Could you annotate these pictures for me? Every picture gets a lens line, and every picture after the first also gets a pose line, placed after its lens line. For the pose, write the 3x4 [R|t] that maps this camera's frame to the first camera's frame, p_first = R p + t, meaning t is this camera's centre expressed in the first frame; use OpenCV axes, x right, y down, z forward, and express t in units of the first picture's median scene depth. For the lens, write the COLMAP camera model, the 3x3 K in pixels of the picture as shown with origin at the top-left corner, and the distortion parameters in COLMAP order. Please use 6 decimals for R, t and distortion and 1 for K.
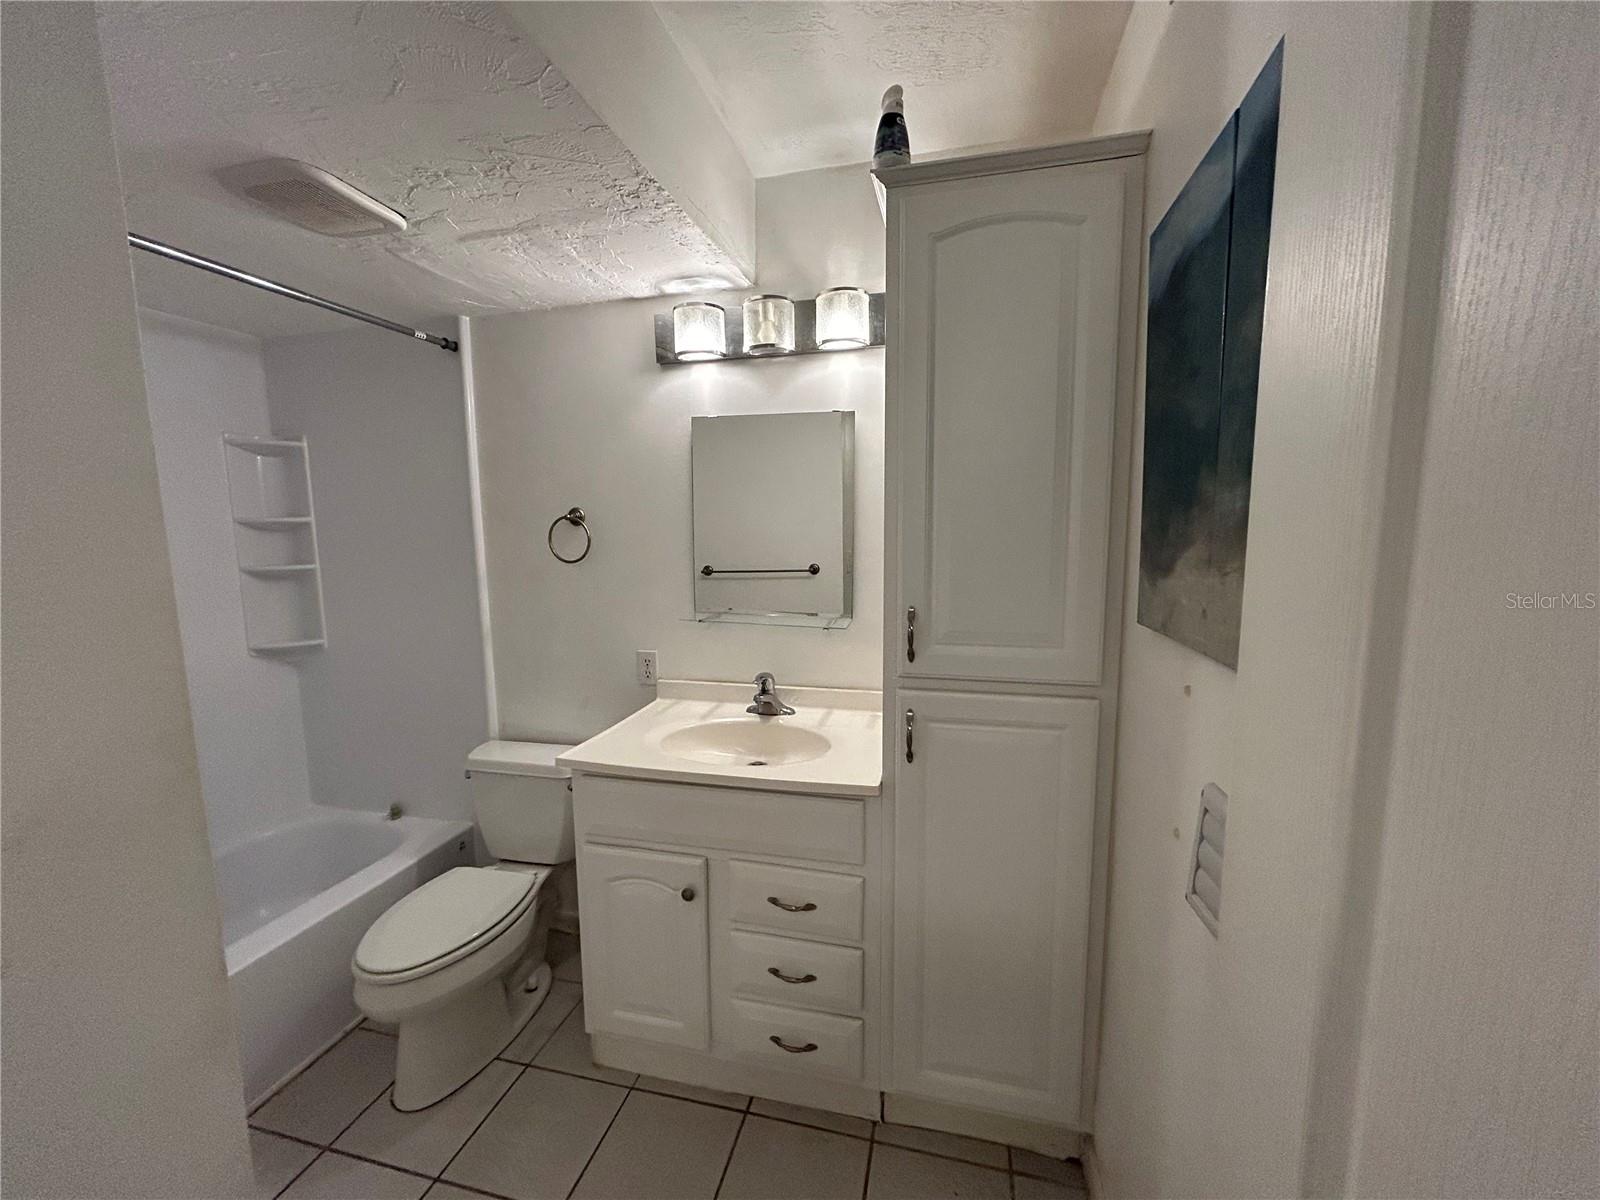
lens RADIAL K [[639.3, 0, 797.5], [0, 639.3, 602.4], [0, 0, 1]] dist [0.002016, 0.000006]
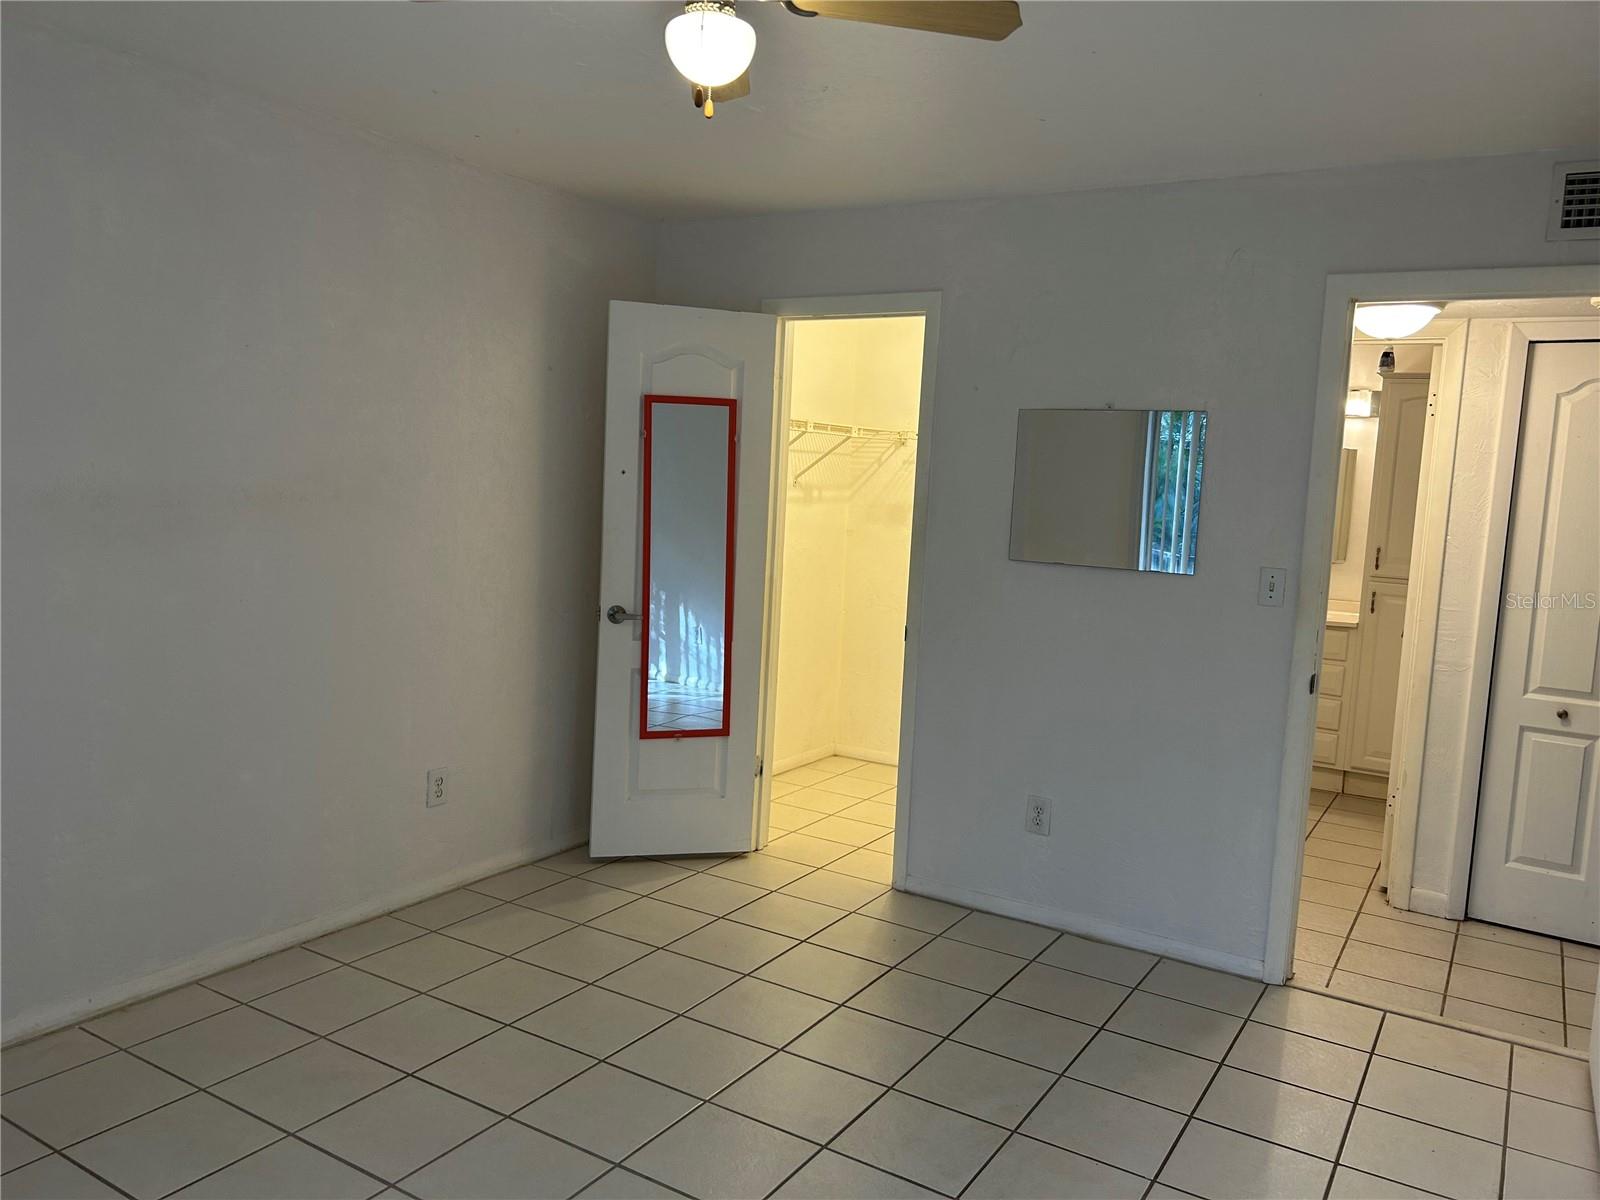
lens RADIAL K [[1193.1, 0, 839.2], [0, 1193.1, 591.7], [0, 0, 1]] dist [0.055247, -0.080488]
pose [[0.959047, 0.091917, -0.267917, -0.466967], [-0.100729, 0.994727, -0.019305, 0.404094], [0.264729, 0.045501, 0.963249, -3.355580]]
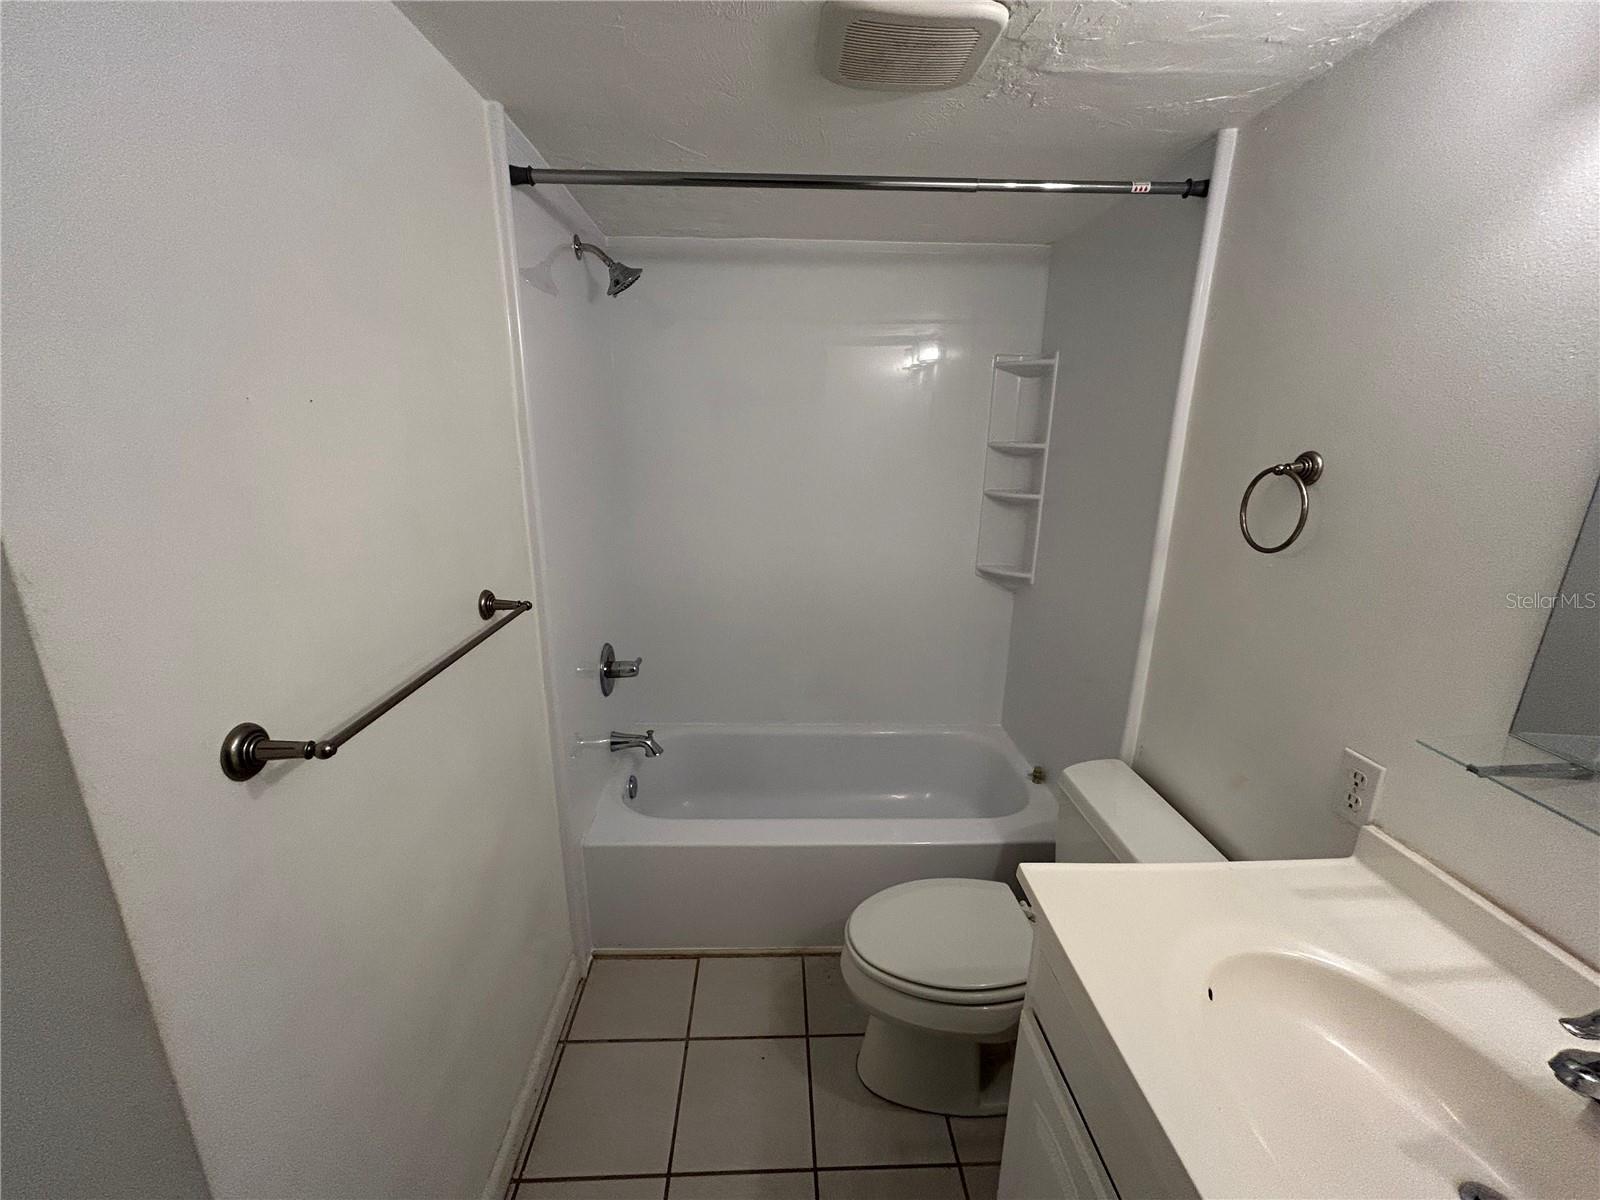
lens RADIAL K [[639.3, 0, 797.5], [0, 639.3, 602.4], [0, 0, 1]] dist [0.002016, 0.000006]
pose [[0.285111, 0.270835, -0.919434, 0.057684], [-0.133330, 0.961129, 0.241772, -0.099461], [0.949176, 0.053656, 0.310139, 0.434246]]
